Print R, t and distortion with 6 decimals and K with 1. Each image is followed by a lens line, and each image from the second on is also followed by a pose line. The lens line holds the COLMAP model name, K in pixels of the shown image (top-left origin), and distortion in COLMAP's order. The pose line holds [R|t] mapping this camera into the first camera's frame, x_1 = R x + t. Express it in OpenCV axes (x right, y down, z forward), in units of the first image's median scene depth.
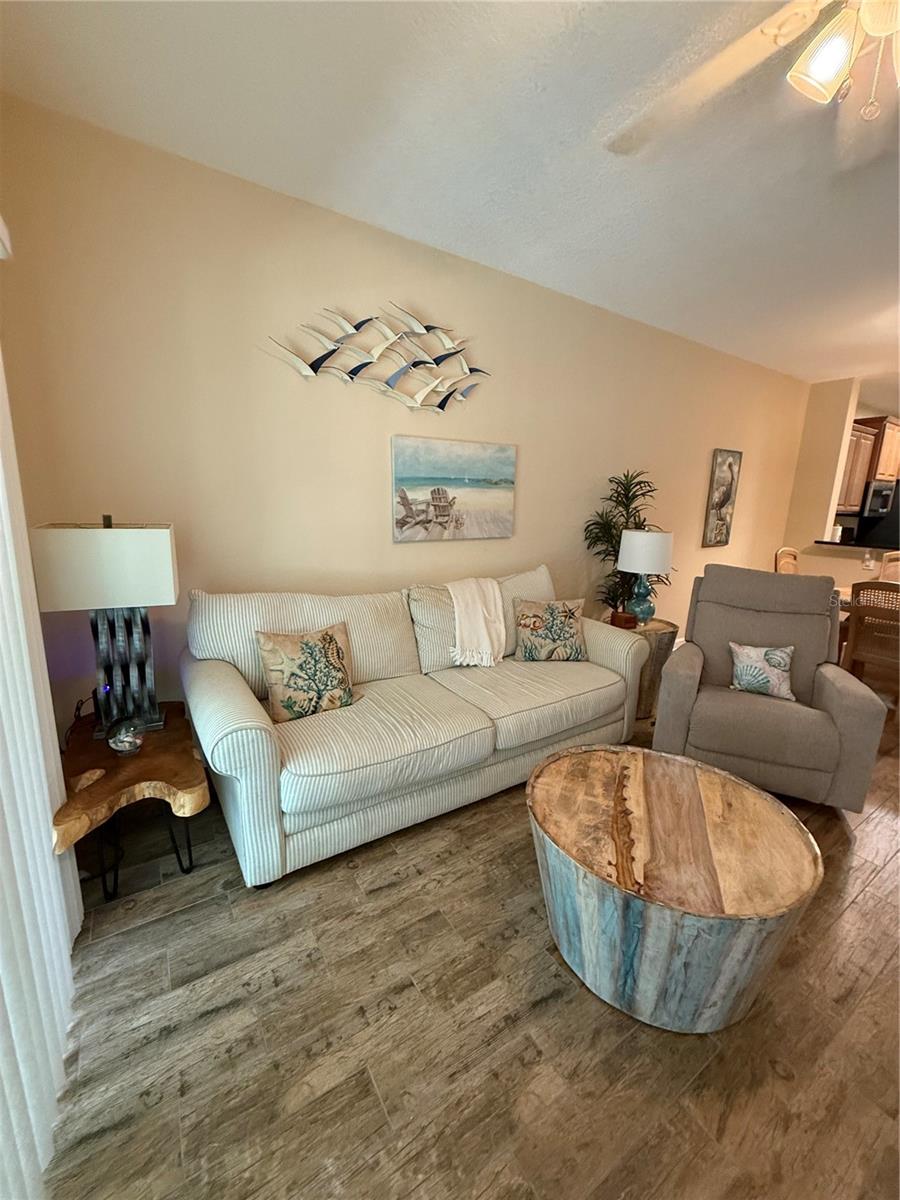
lens RADIAL K [[483.6, 0, 450.0], [0, 483.6, 600.0], [0, 0, 1]] dist [0.000031, 0.000312]
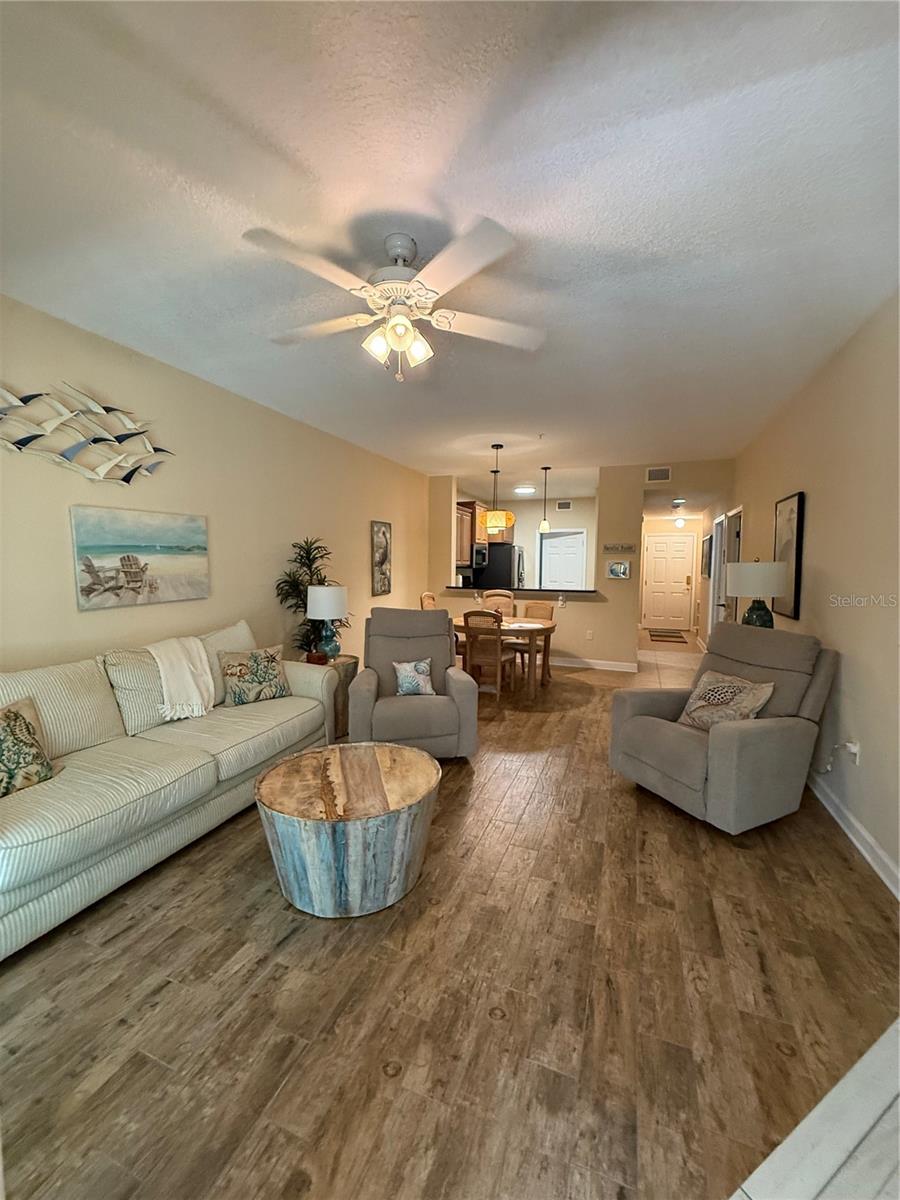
lens RADIAL K [[483.6, 0, 450.0], [0, 483.6, 600.0], [0, 0, 1]] dist [0.000031, 0.000312]
pose [[0.813852, -0.067848, 0.577098, -0.073963], [0.133918, 0.988325, -0.072662, 0.033807], [-0.565430, 0.136420, 0.813436, -0.241291]]
